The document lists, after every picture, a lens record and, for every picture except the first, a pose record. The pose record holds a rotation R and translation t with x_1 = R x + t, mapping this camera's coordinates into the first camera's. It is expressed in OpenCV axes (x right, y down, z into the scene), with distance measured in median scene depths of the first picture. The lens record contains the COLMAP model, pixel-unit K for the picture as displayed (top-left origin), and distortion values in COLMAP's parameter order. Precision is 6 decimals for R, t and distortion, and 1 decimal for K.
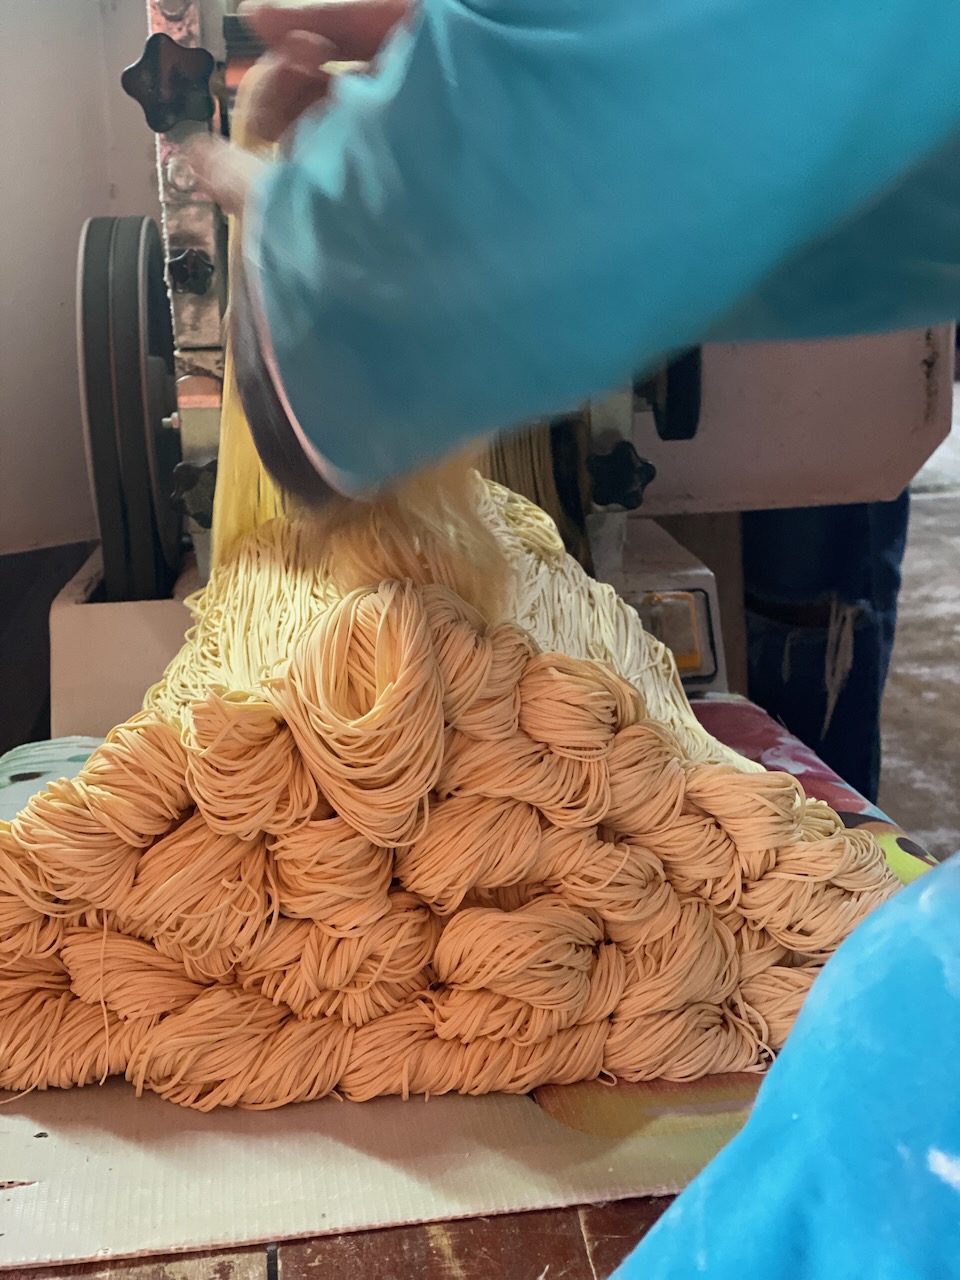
lens RADIAL K [[1888.2, 0, 474.7], [0, 1888.2, 639.5], [0, 0, 1]] dist [0.093706, 0.000000]
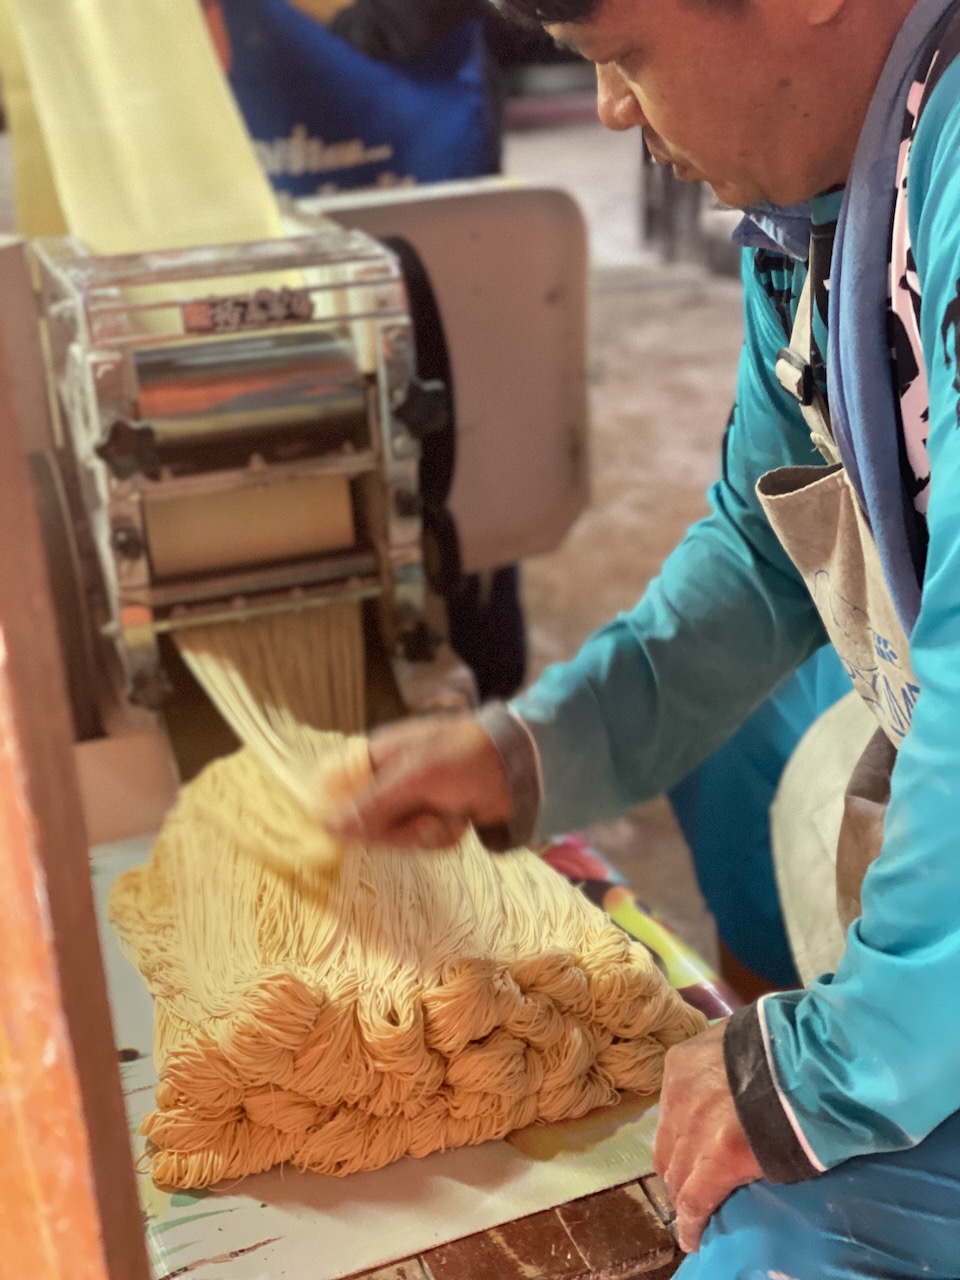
lens RADIAL K [[1888.2, 0, 481.4], [0, 1888.2, 632.0], [0, 0, 1]] dist [0.093706, 0.000000]
pose [[0.965491, -0.105004, 0.238332, -0.399027], [0.062829, 0.982000, 0.178125, -0.611600], [-0.252745, -0.157004, 0.954709, -0.760975]]
